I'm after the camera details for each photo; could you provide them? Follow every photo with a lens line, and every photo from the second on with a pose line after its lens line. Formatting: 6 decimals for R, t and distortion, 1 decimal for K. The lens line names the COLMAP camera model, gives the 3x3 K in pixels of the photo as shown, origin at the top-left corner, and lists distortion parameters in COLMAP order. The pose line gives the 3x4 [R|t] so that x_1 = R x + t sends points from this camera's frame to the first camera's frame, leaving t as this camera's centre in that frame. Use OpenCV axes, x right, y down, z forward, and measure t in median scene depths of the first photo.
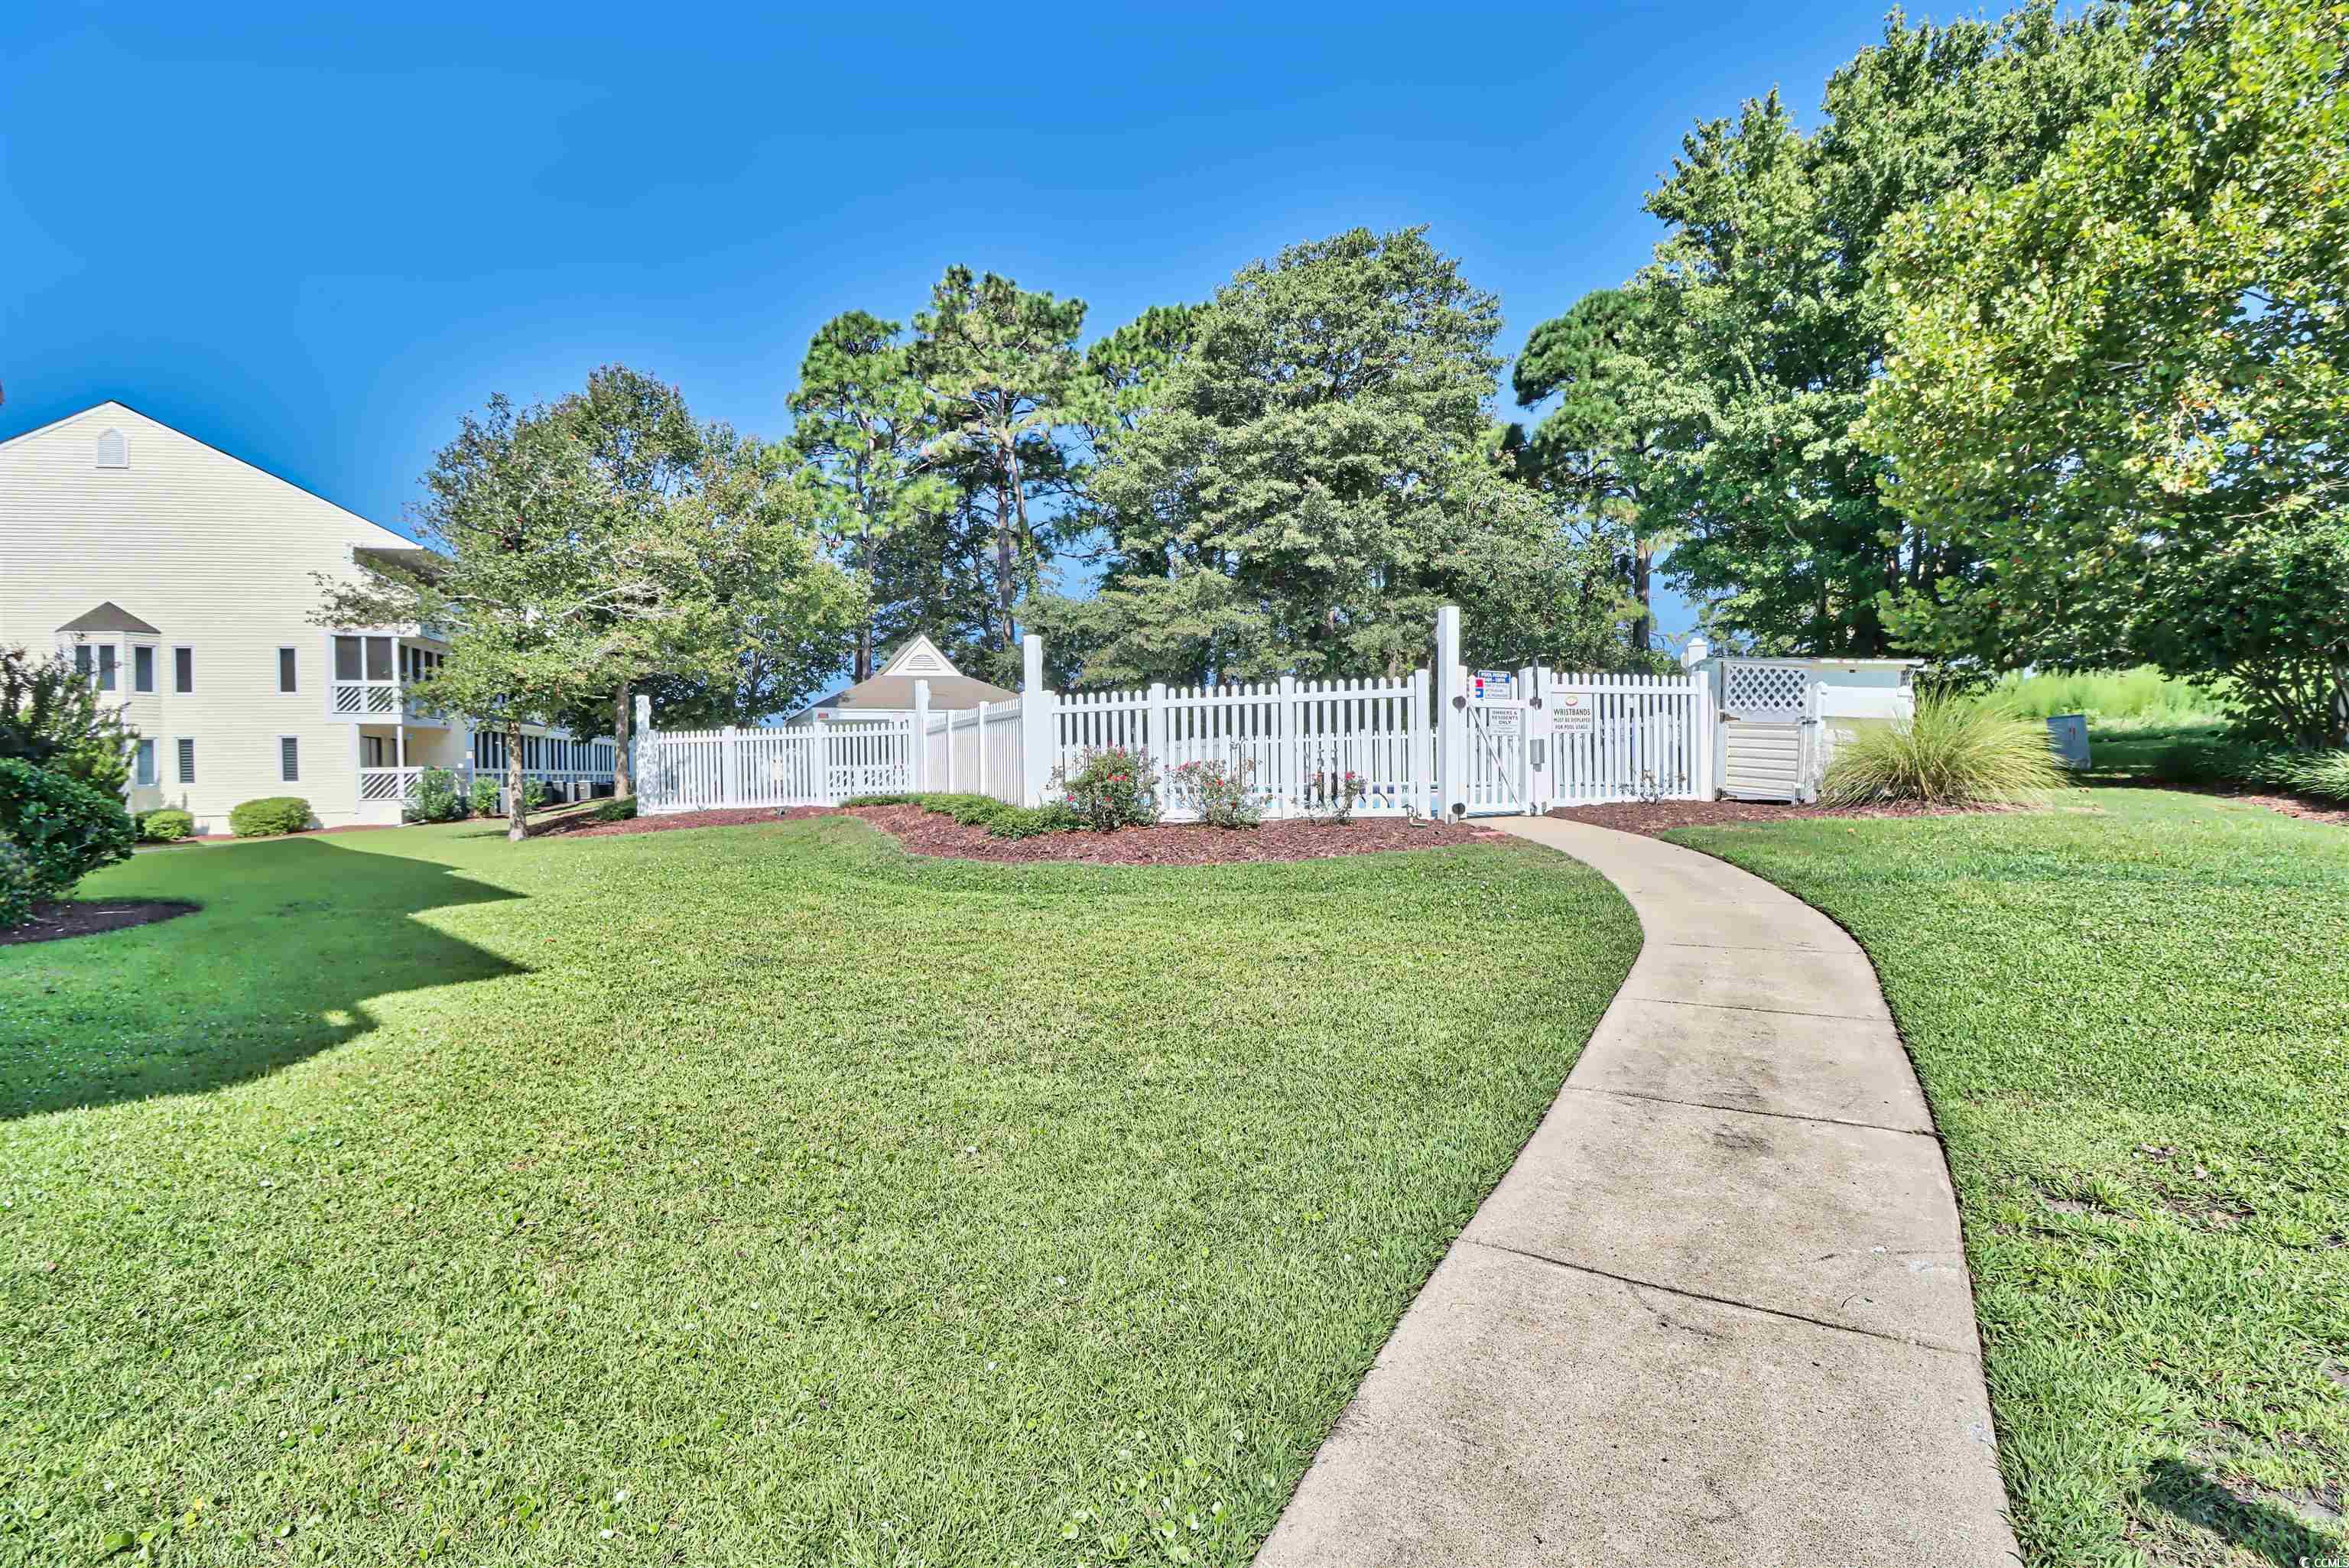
lens RADIAL K [[1103.0, 0, 1176.8], [0, 1103.0, 780.0], [0, 0, 1]] dist [0.000247, 0.000072]
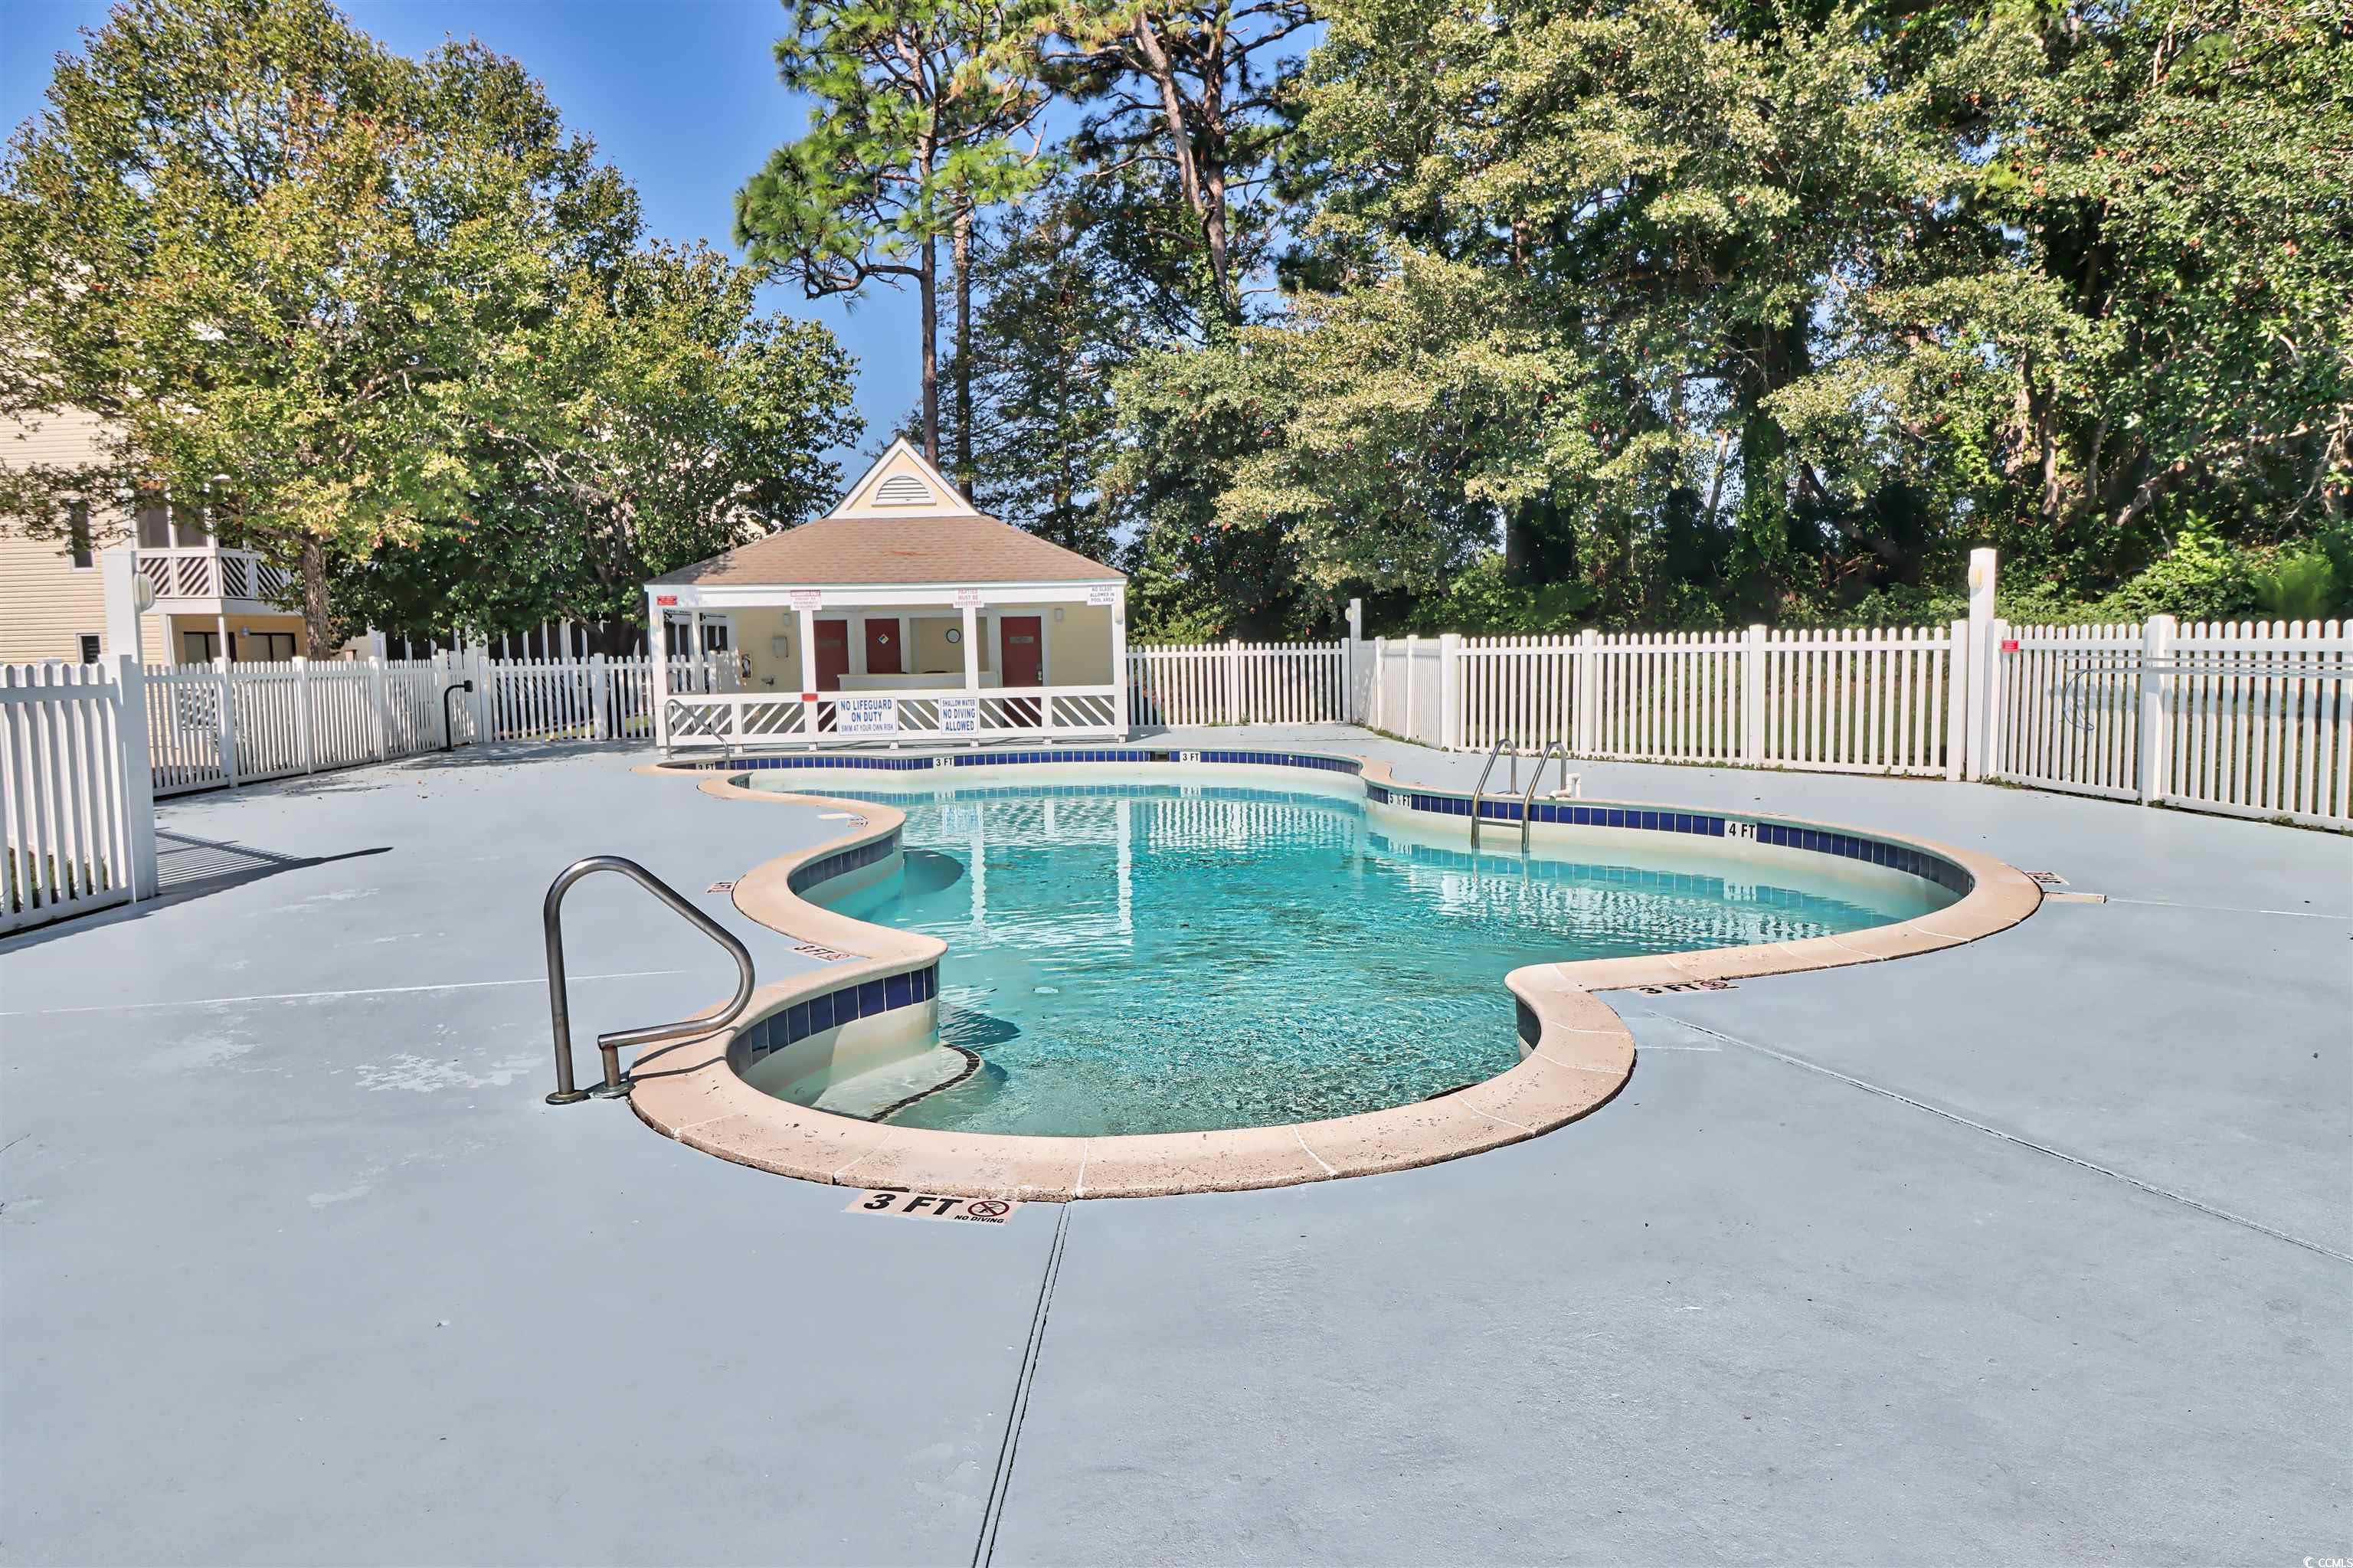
lens RADIAL K [[1508.3, 0, 1174.2], [0, 1508.3, 781.1], [0, 0, 1]] dist [-0.002384, -0.001555]
pose [[0.930367, 0.036459, -0.364812, 0.156946], [-0.003699, 0.995926, 0.090100, -0.035632], [0.366611, -0.082477, 0.926711, 0.383269]]
